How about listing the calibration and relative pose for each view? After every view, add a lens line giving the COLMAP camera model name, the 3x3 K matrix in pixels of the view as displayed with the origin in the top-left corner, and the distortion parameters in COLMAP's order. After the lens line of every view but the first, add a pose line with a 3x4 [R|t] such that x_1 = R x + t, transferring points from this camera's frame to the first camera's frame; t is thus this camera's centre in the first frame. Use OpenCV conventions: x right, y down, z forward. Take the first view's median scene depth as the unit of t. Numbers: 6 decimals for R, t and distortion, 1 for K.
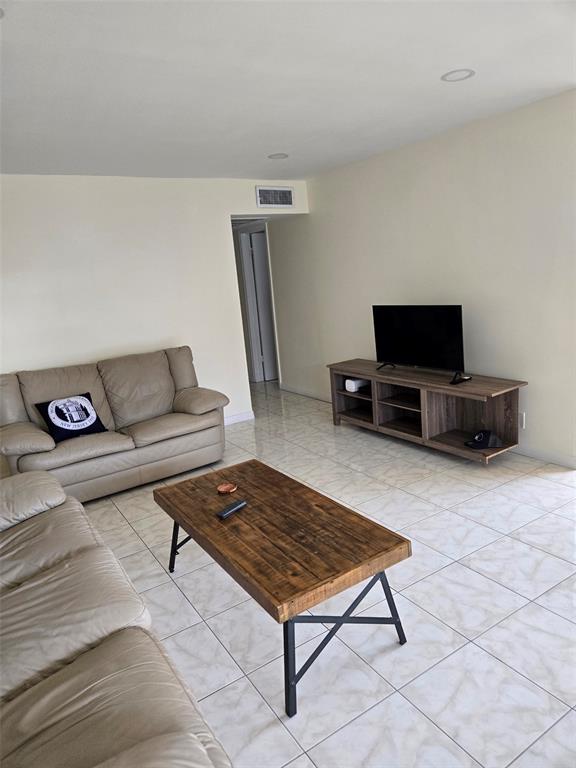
lens RADIAL K [[518.3, 0, 288.9], [0, 518.3, 381.6], [0, 0, 1]] dist [0.003544, -0.007603]
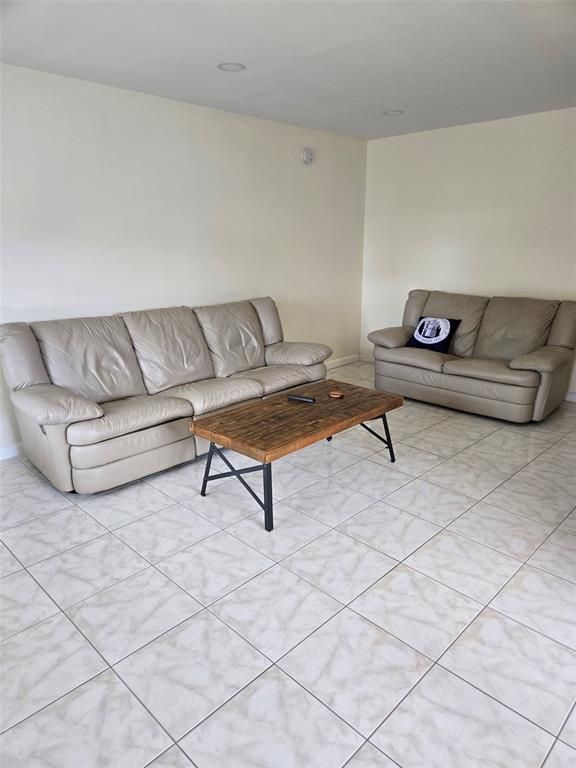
lens RADIAL K [[518.3, 0, 289.5], [0, 518.3, 385.0], [0, 0, 1]] dist [0.003544, -0.007603]
pose [[0.223905, 0.359430, -0.905912, 1.147419], [-0.224325, 0.923561, 0.310988, -0.216504], [0.948443, 0.133587, 0.287419, 0.575332]]
